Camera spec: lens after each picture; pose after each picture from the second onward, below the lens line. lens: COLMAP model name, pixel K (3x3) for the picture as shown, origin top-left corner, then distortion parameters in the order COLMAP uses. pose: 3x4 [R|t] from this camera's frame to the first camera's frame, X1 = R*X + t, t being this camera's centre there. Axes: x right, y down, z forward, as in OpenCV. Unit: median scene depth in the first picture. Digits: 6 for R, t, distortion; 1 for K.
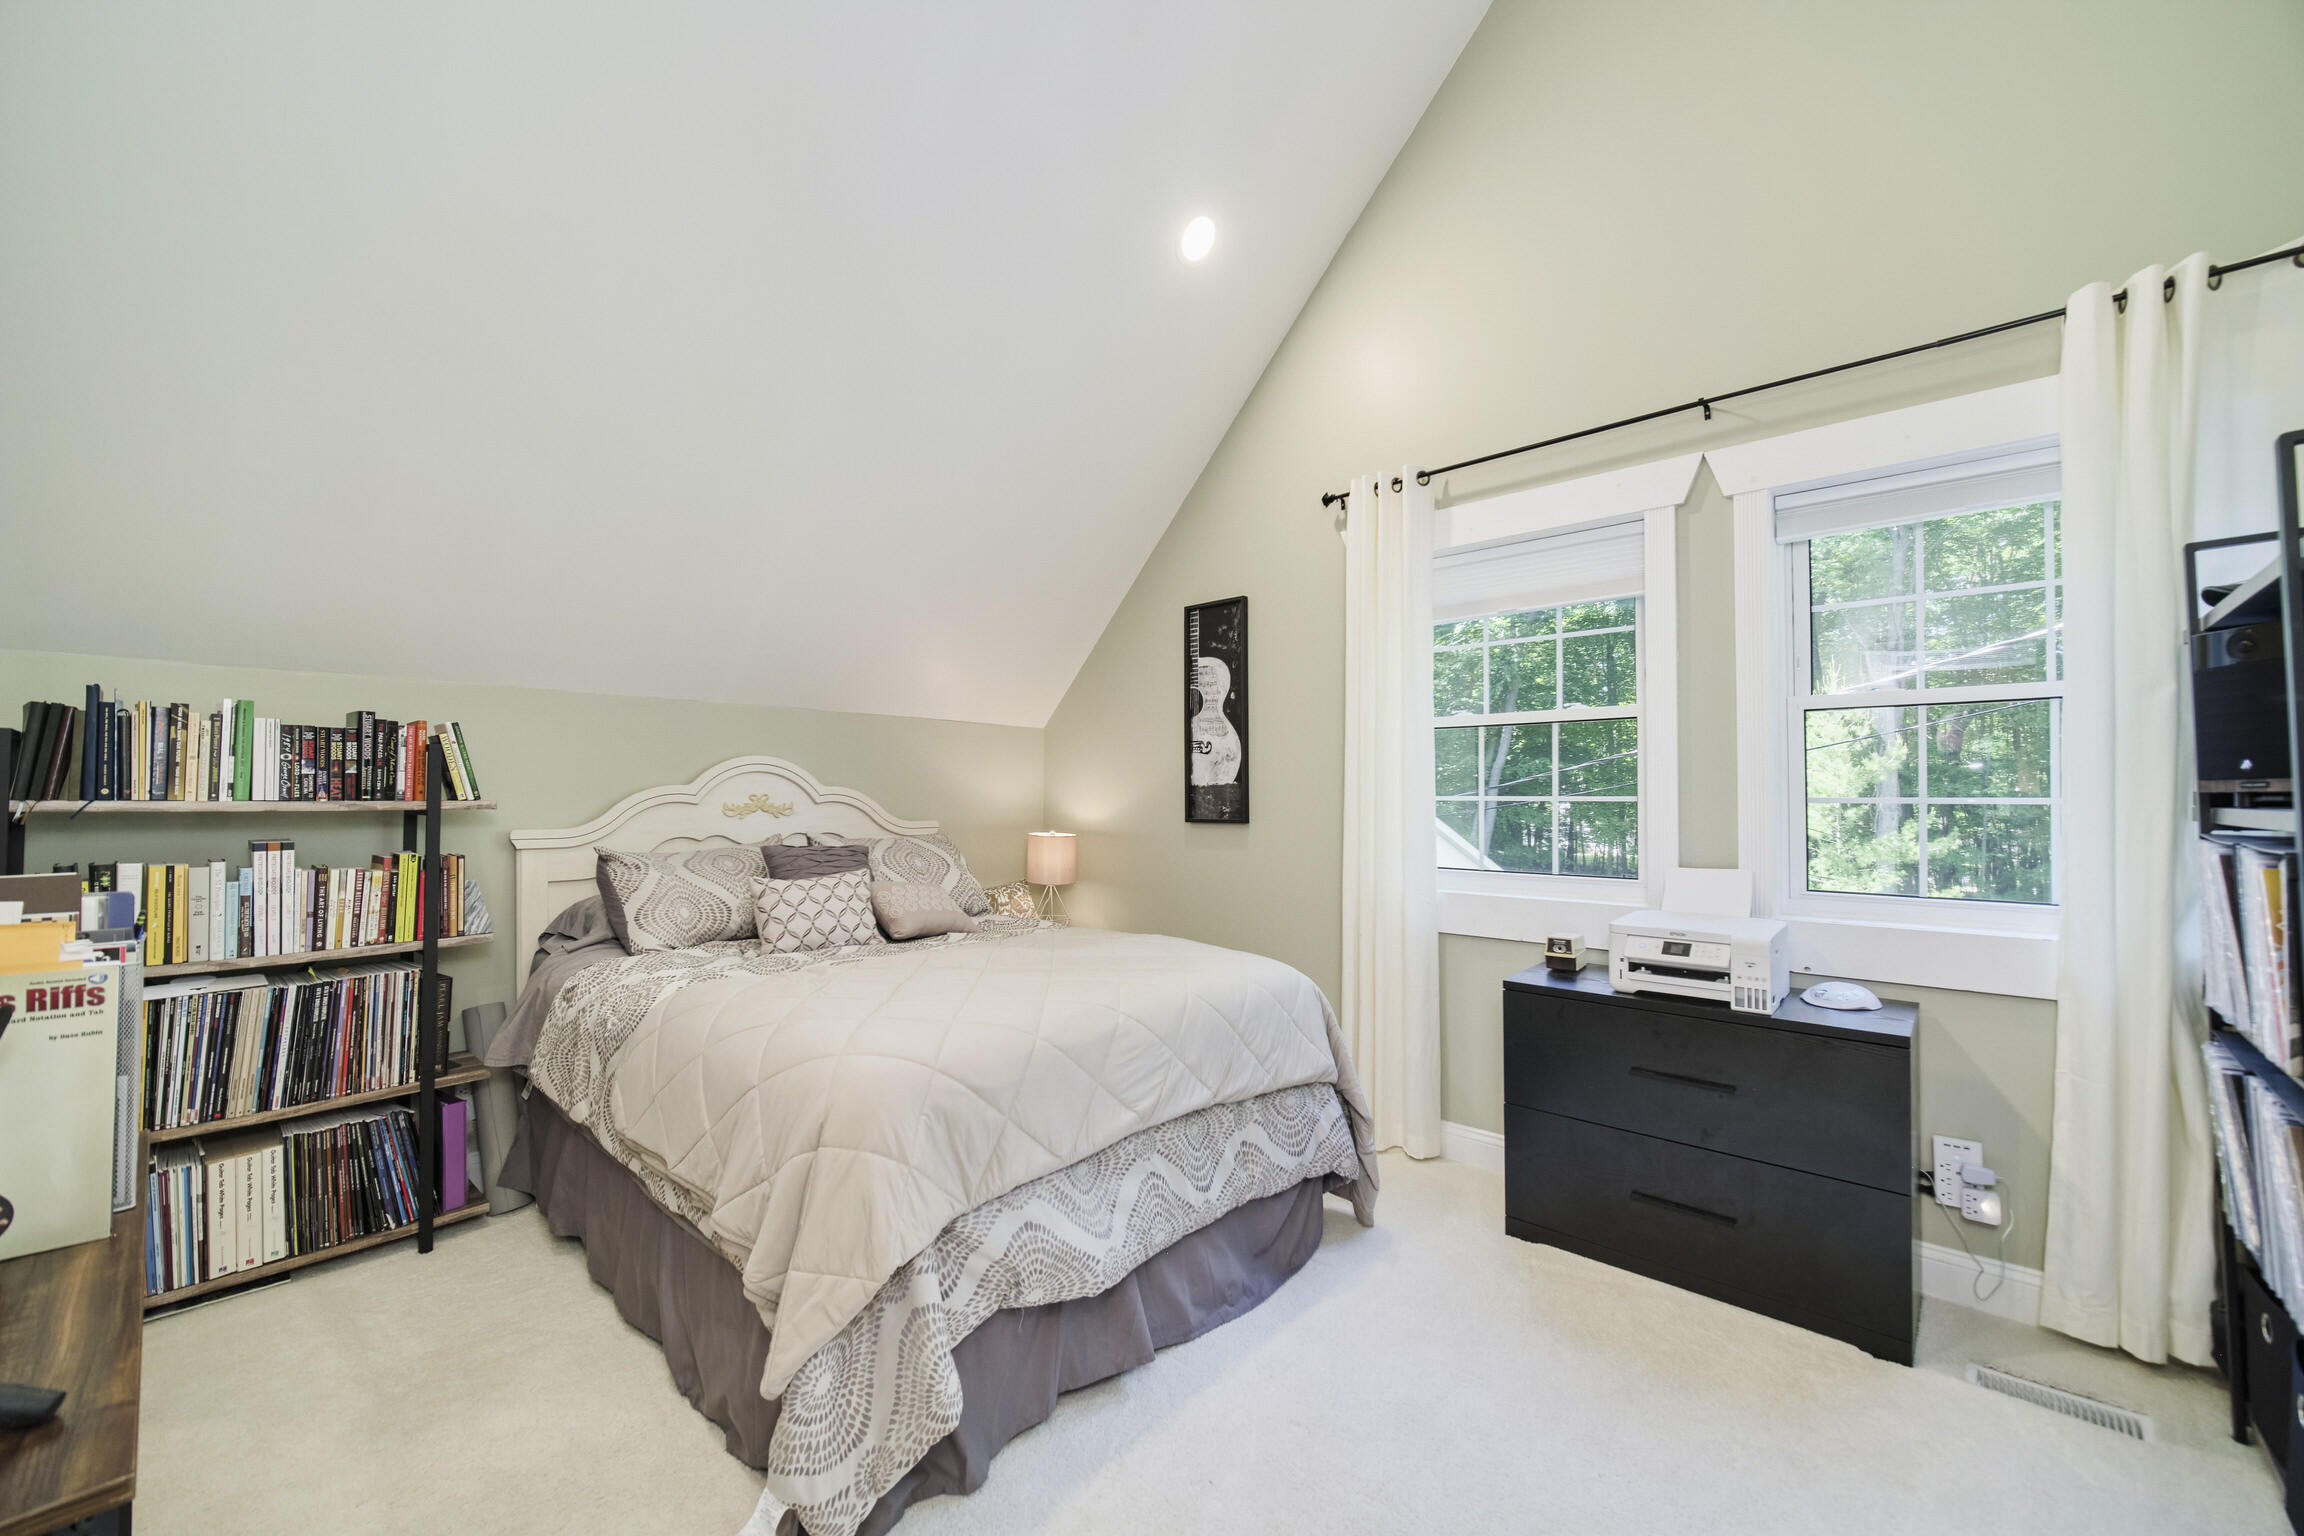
lens RADIAL K [[915.6, 0, 1127.2], [0, 915.6, 799.8], [0, 0, 1]] dist [-0.002048, -0.000350]
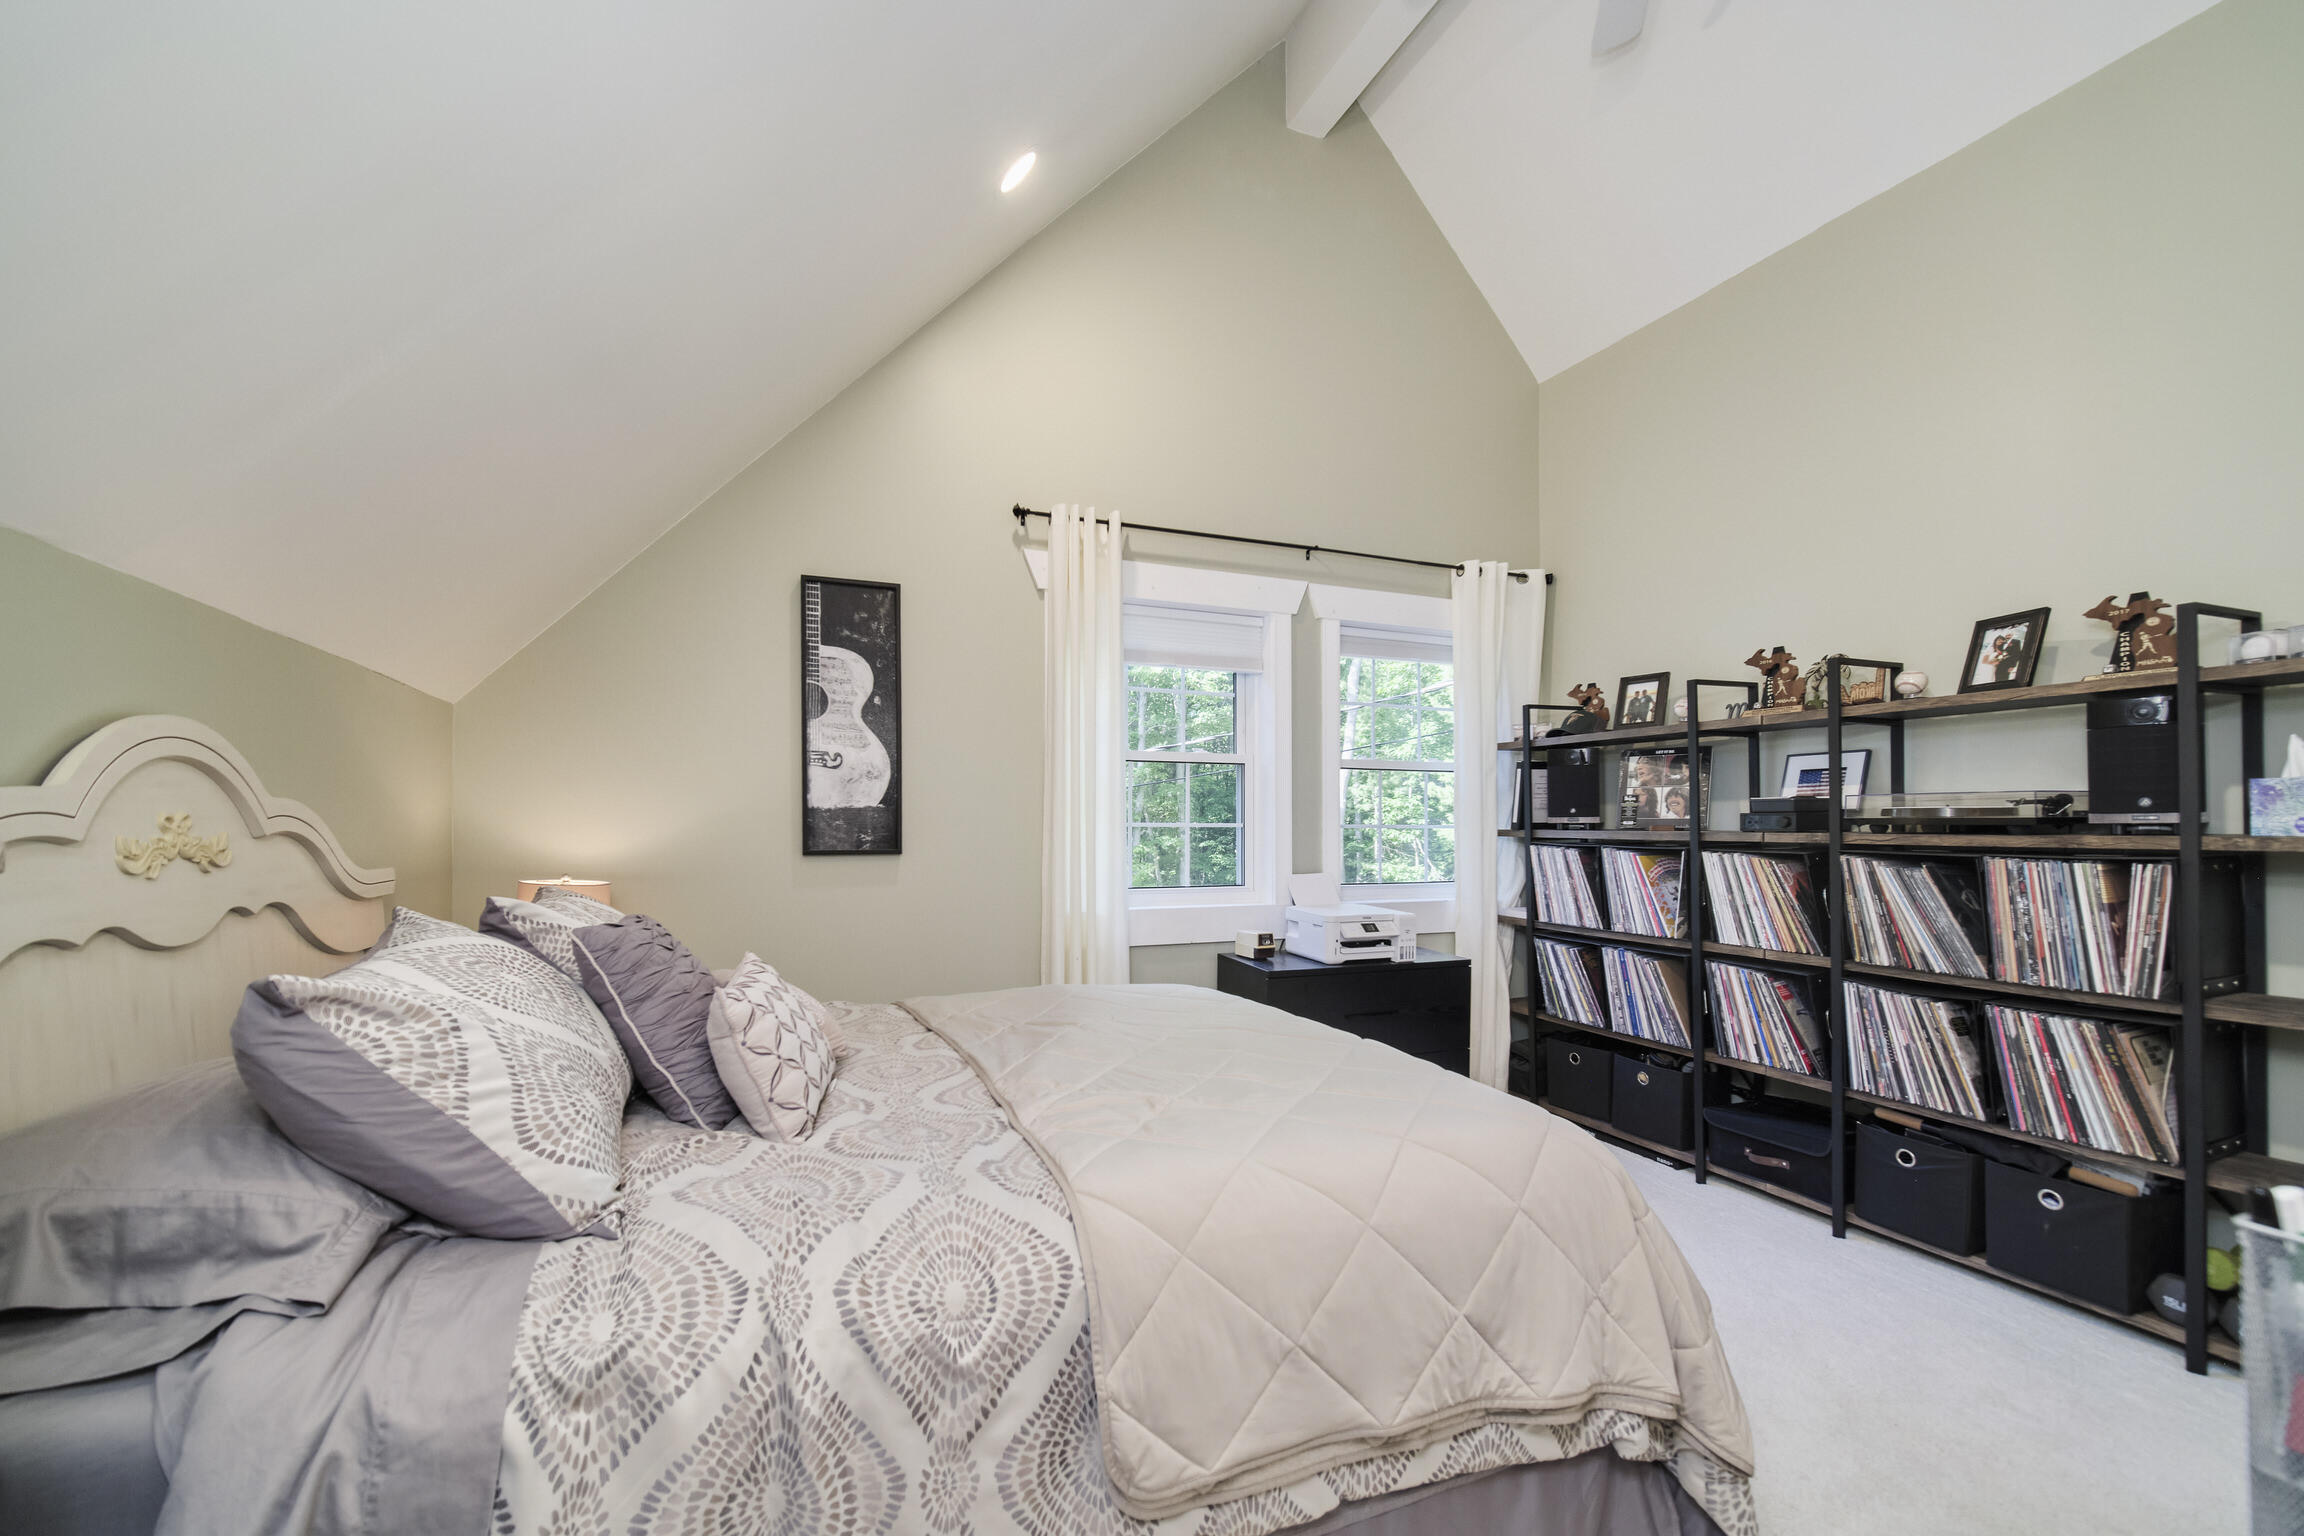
lens RADIAL K [[929.7, 0, 1136.9], [0, 929.7, 803.5], [0, 0, 1]] dist [0.000740, -0.000010]
pose [[0.409052, 0.017032, 0.912352, -0.552810], [0.000377, 0.999823, -0.018834, -0.004634], [-0.912511, 0.008048, 0.408973, 0.443943]]
